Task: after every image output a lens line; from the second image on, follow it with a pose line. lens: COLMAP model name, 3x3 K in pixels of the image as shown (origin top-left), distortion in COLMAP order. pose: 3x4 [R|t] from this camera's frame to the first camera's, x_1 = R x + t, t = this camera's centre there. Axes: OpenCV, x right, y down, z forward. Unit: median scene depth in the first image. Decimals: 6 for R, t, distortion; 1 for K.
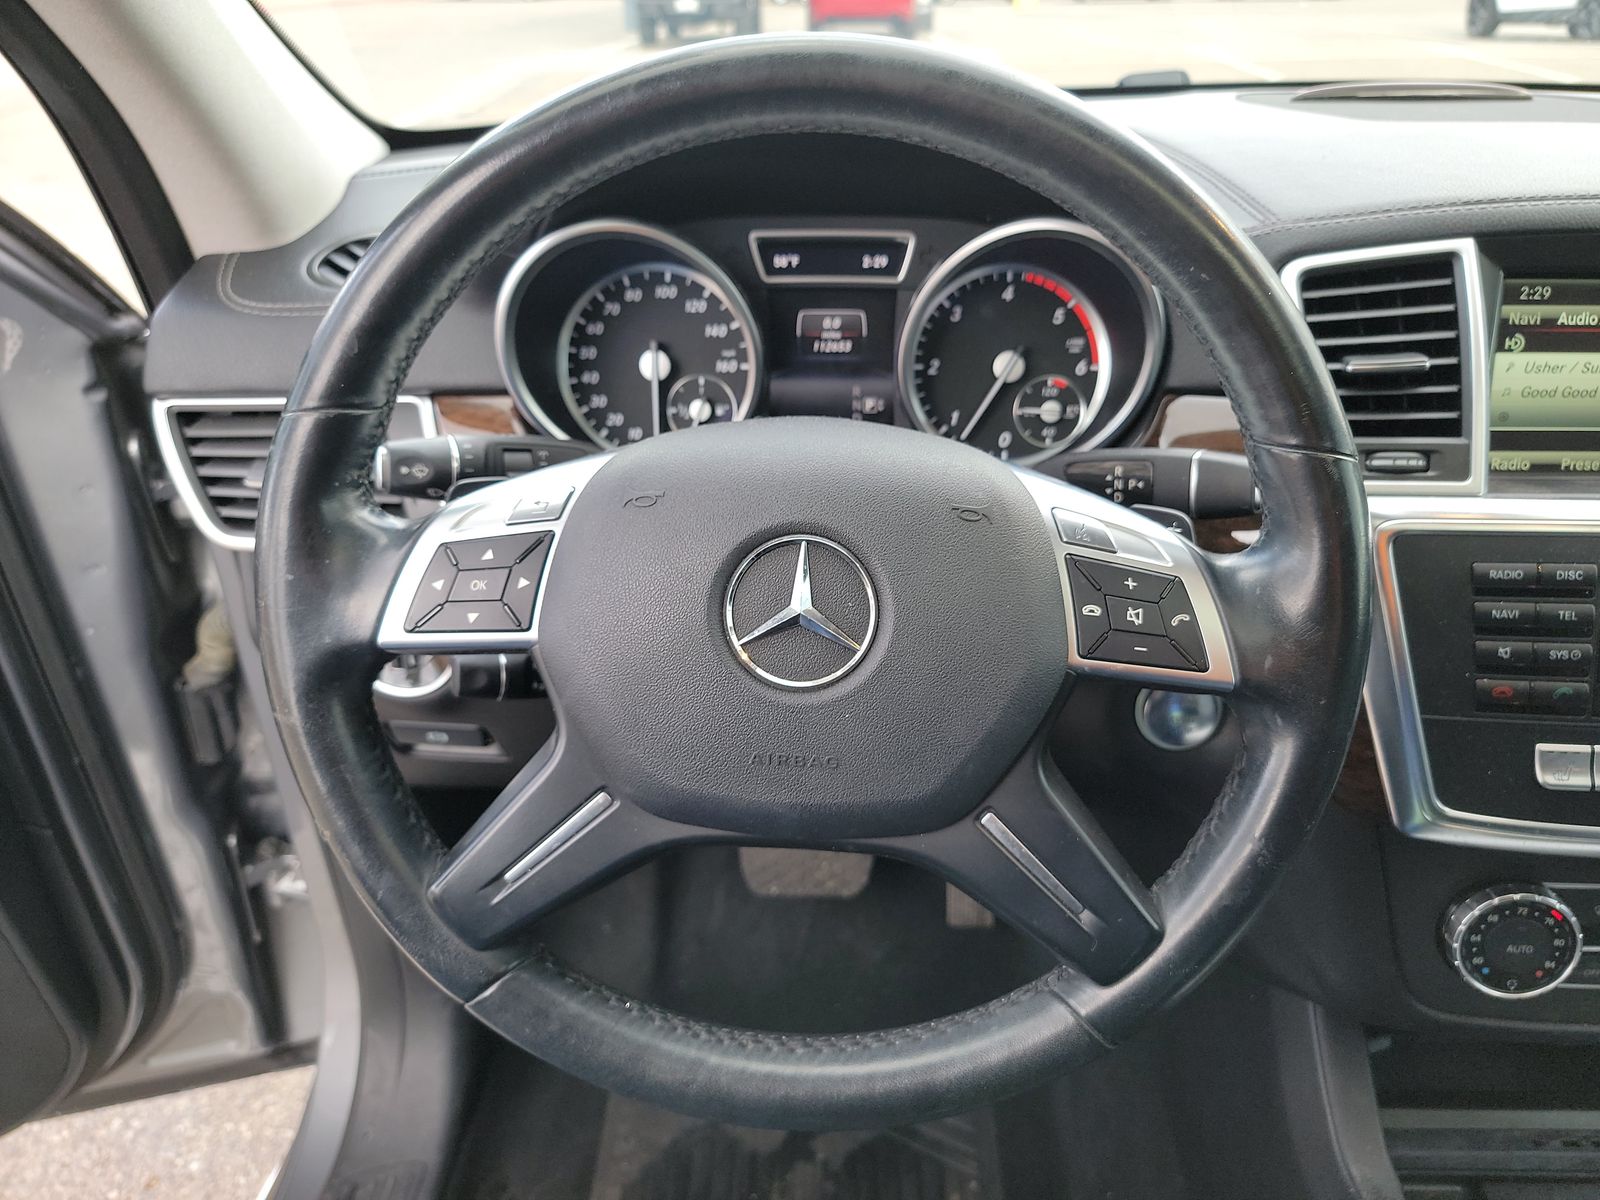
lens RADIAL K [[1091.9, 0, 799.3], [0, 1091.9, 587.3], [0, 0, 1]] dist [0.043824, -0.034235]
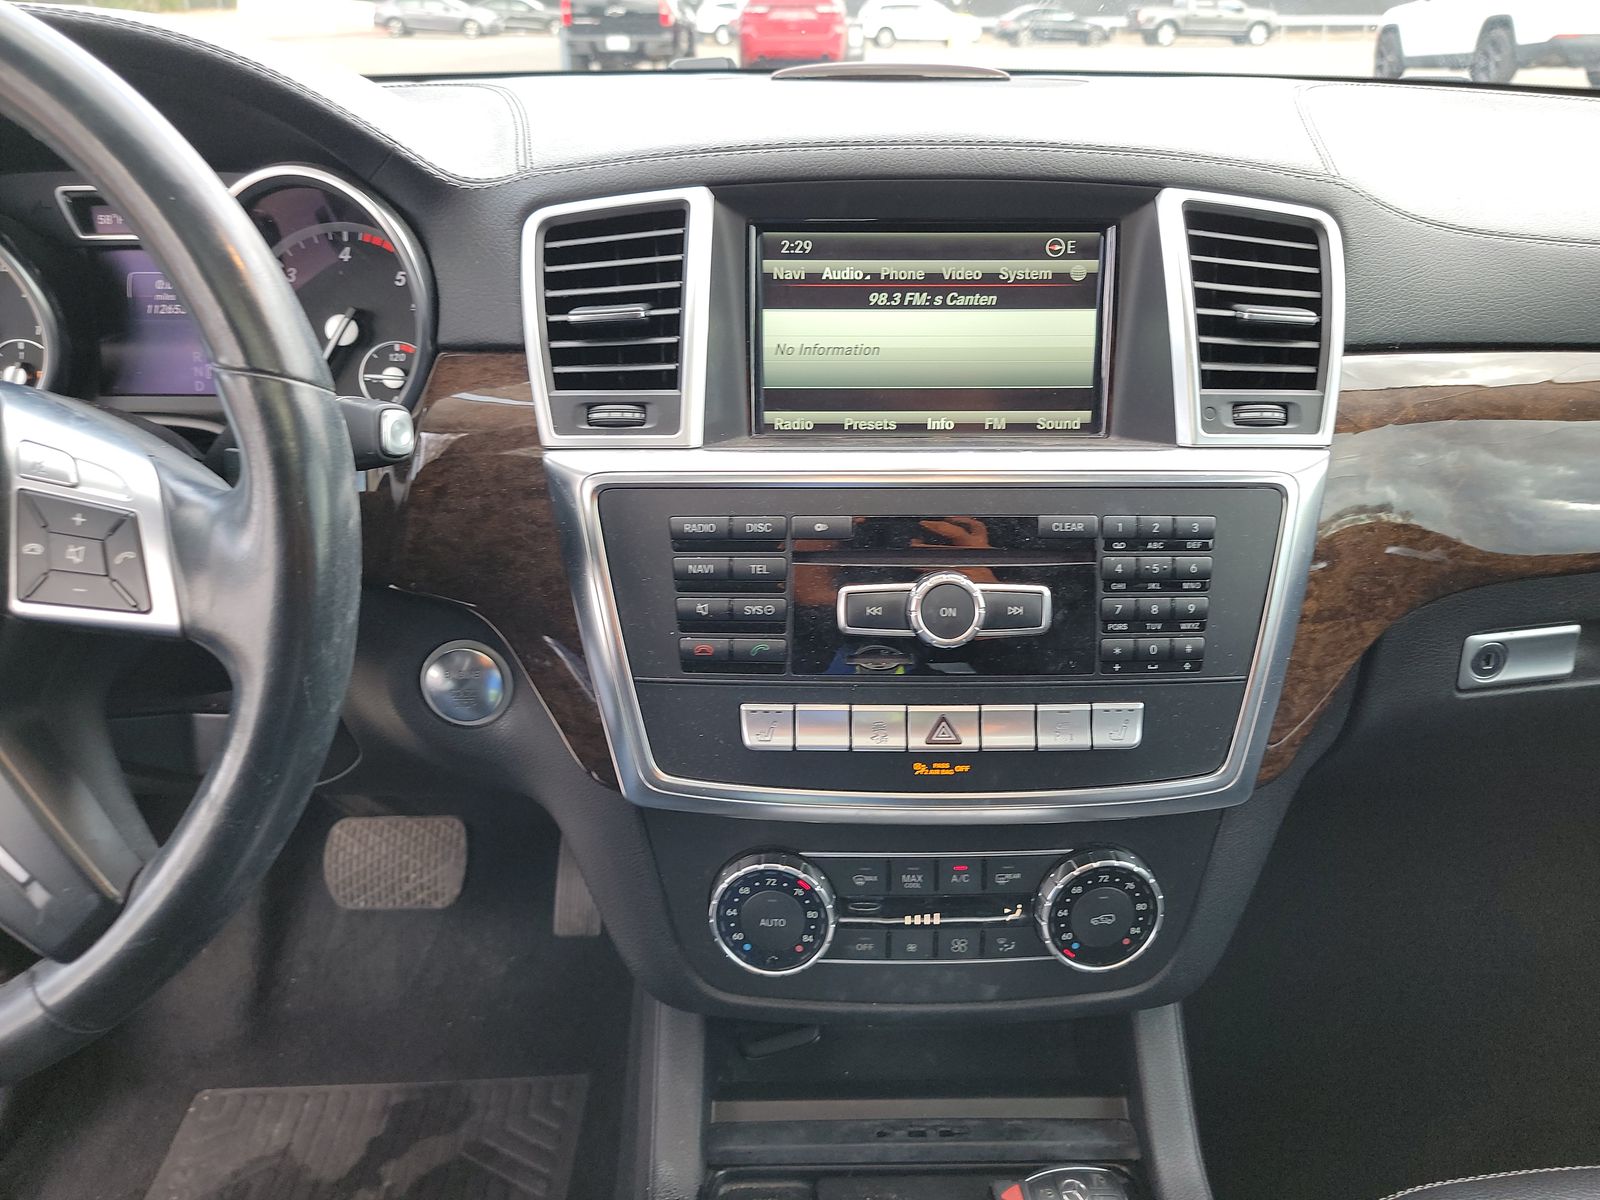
lens RADIAL K [[1091.9, 0, 769.7], [0, 1091.9, 585.1], [0, 0, 1]] dist [0.043824, -0.034235]
pose [[0.999390, -0.009645, 0.033573, 0.526328], [0.010599, 0.999541, -0.028375, 0.051992], [-0.033284, 0.028714, 0.999033, 0.035938]]
